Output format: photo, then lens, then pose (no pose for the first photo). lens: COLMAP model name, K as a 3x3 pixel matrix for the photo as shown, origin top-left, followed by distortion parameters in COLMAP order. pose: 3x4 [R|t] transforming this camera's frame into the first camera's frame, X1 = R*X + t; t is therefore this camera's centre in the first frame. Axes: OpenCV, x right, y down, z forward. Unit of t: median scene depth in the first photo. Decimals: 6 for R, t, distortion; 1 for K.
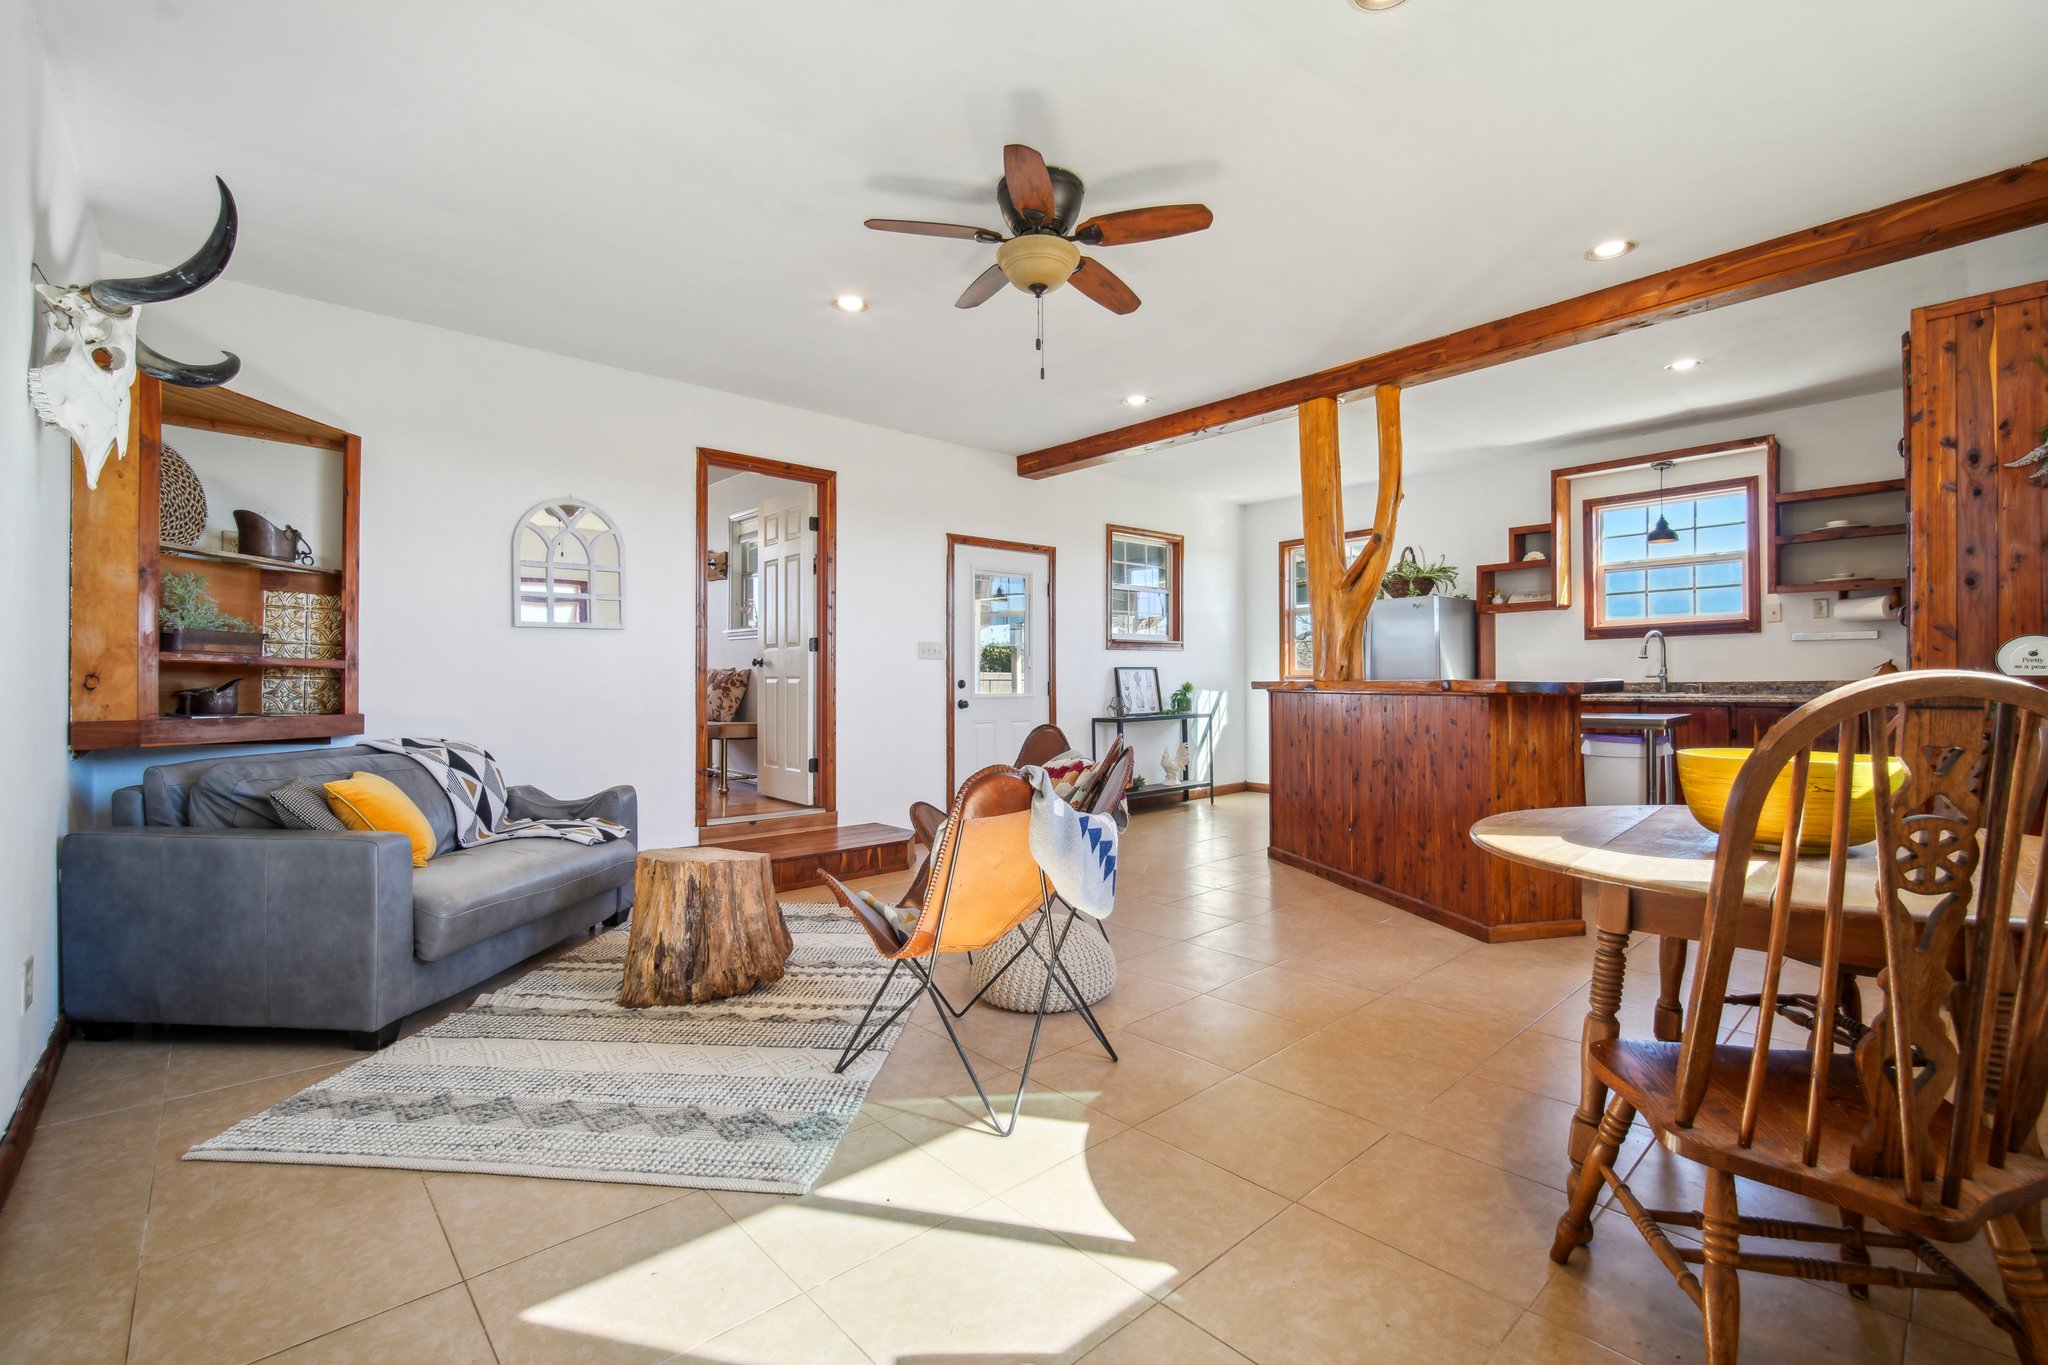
lens RADIAL K [[890.9, 0, 1025.7], [0, 890.9, 677.5], [0, 0, 1]] dist [-0.009732, 0.000793]
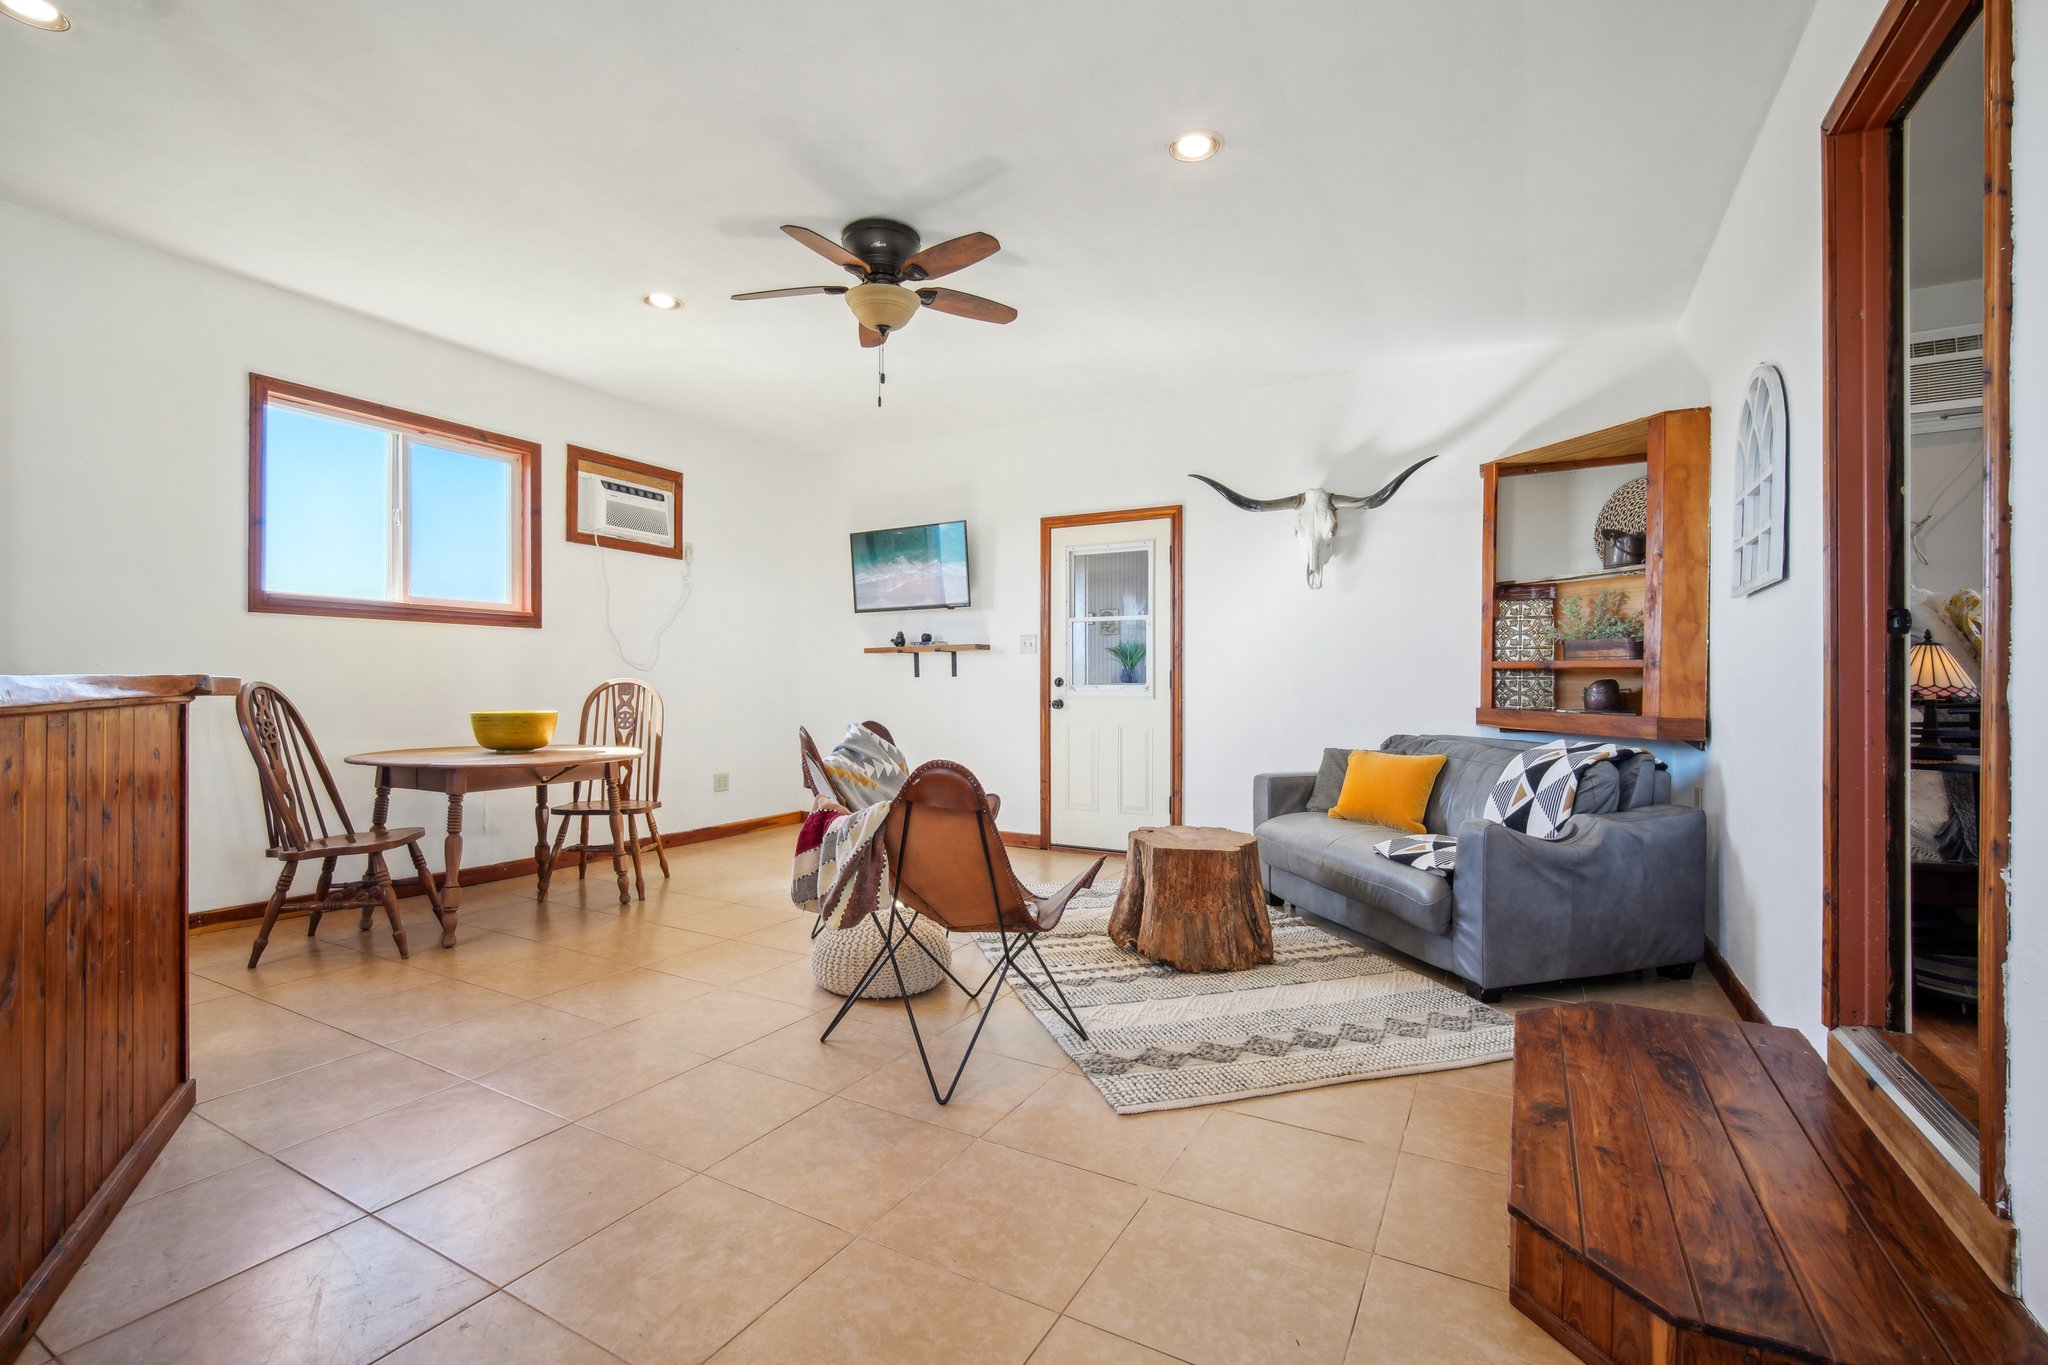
lens RADIAL K [[908.3, 0, 1023.3], [0, 908.3, 685.2], [0, 0, 1]] dist [-0.011909, 0.004337]
pose [[-0.947599, -0.000637, -0.319463, 0.107909], [0.000256, 0.999996, -0.002751, 0.006837], [0.319463, -0.002689, -0.947595, 1.093207]]
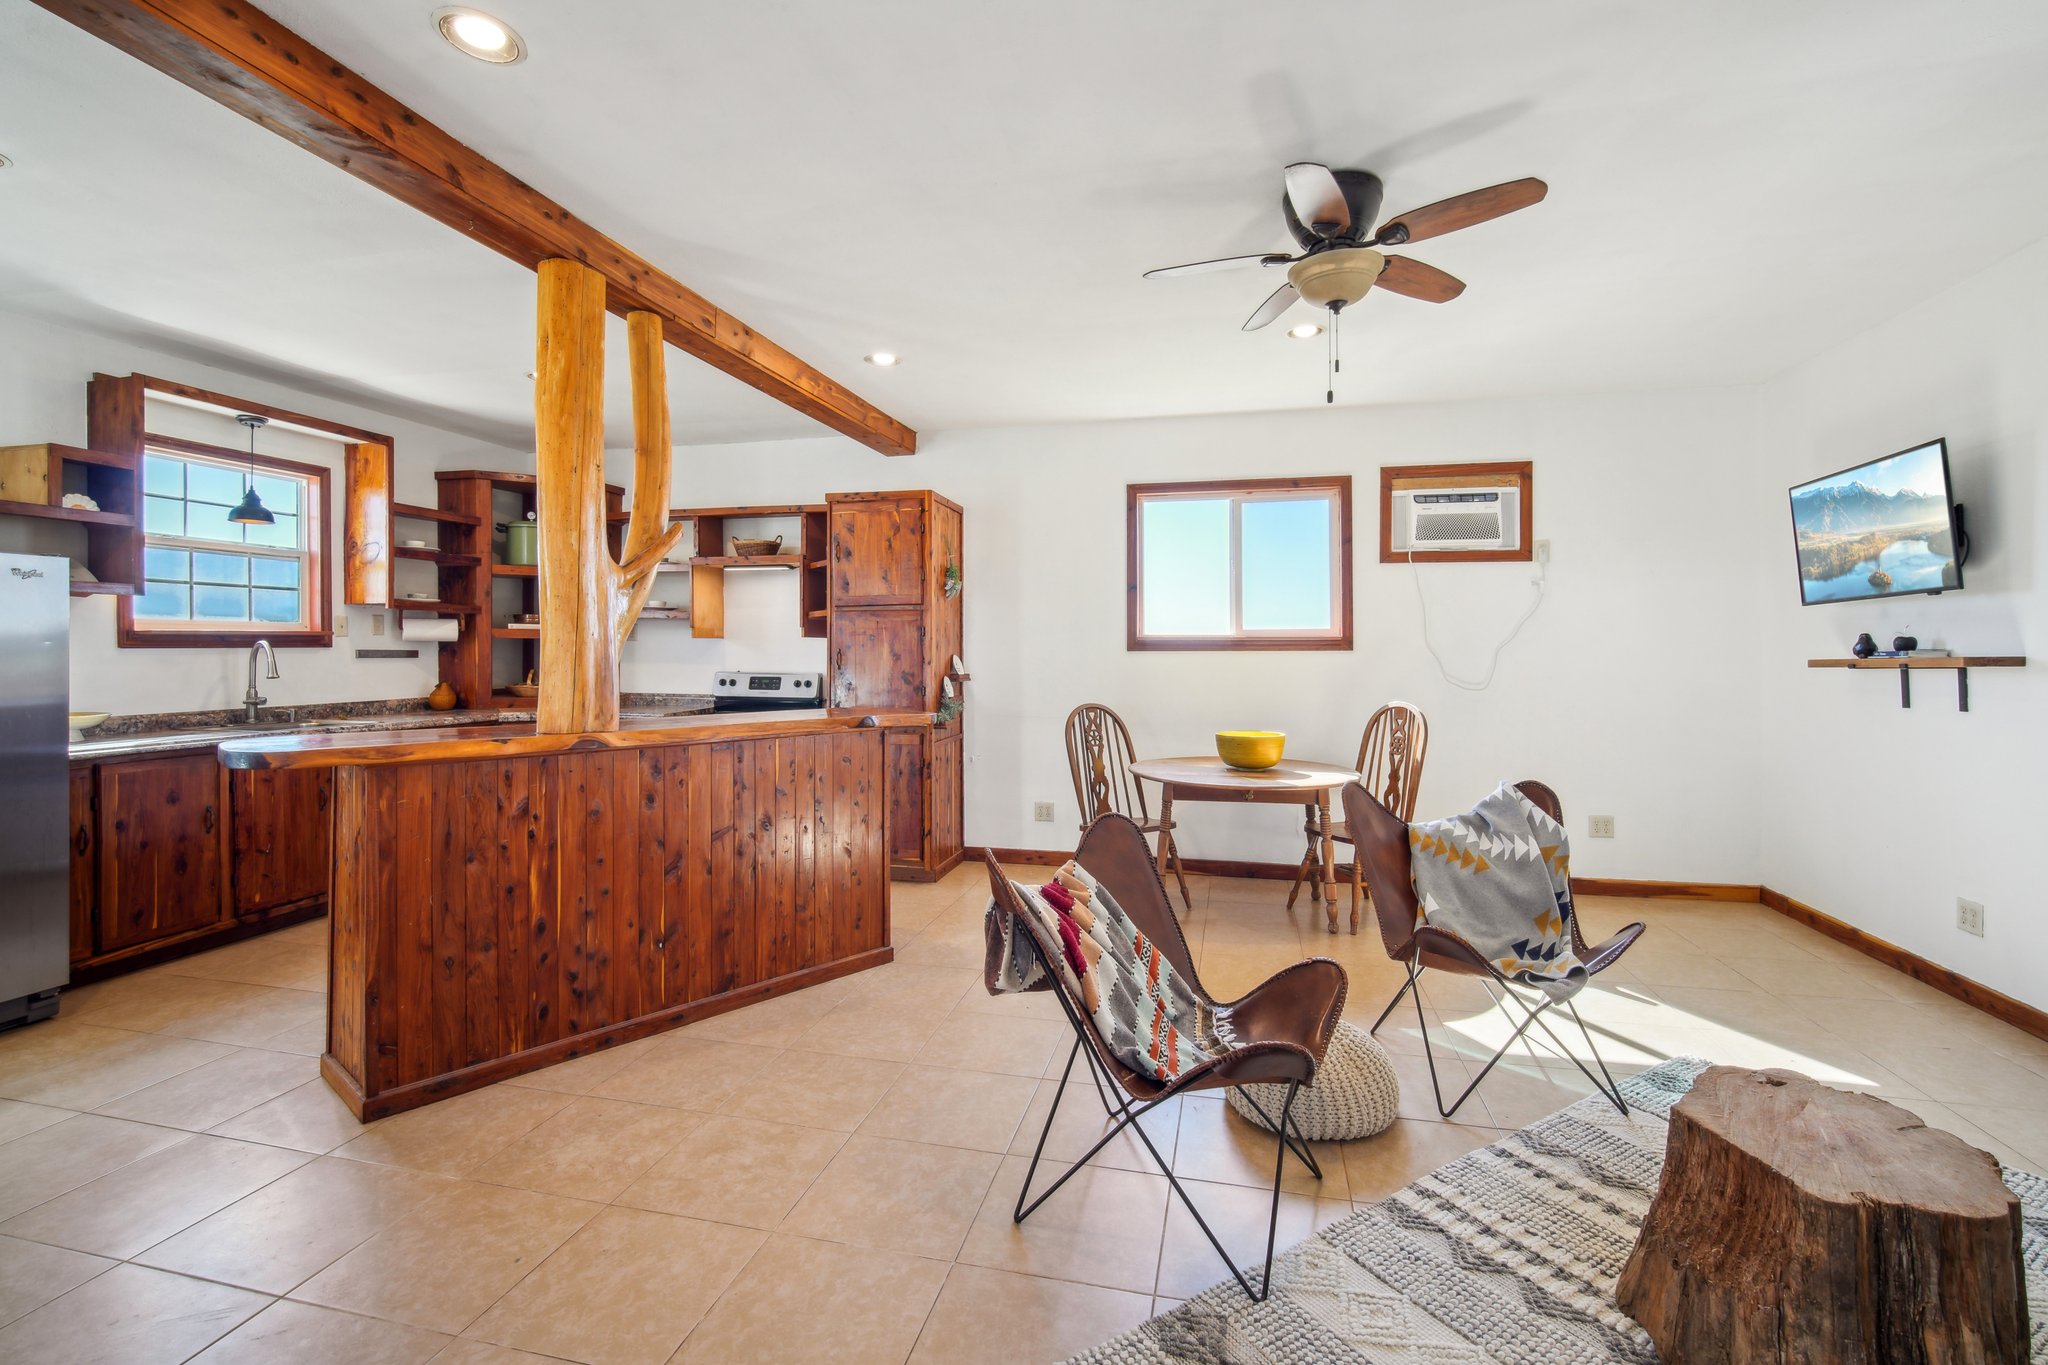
lens RADIAL K [[905.7, 0, 1027.4], [0, 905.7, 653.9], [0, 0, 1]] dist [-0.013688, 0.003433]
pose [[-0.561732, 0.005194, 0.827303, -0.289896], [-0.001754, 0.999971, -0.007469, -0.038211], [-0.827317, -0.005647, -0.561707, 0.909317]]
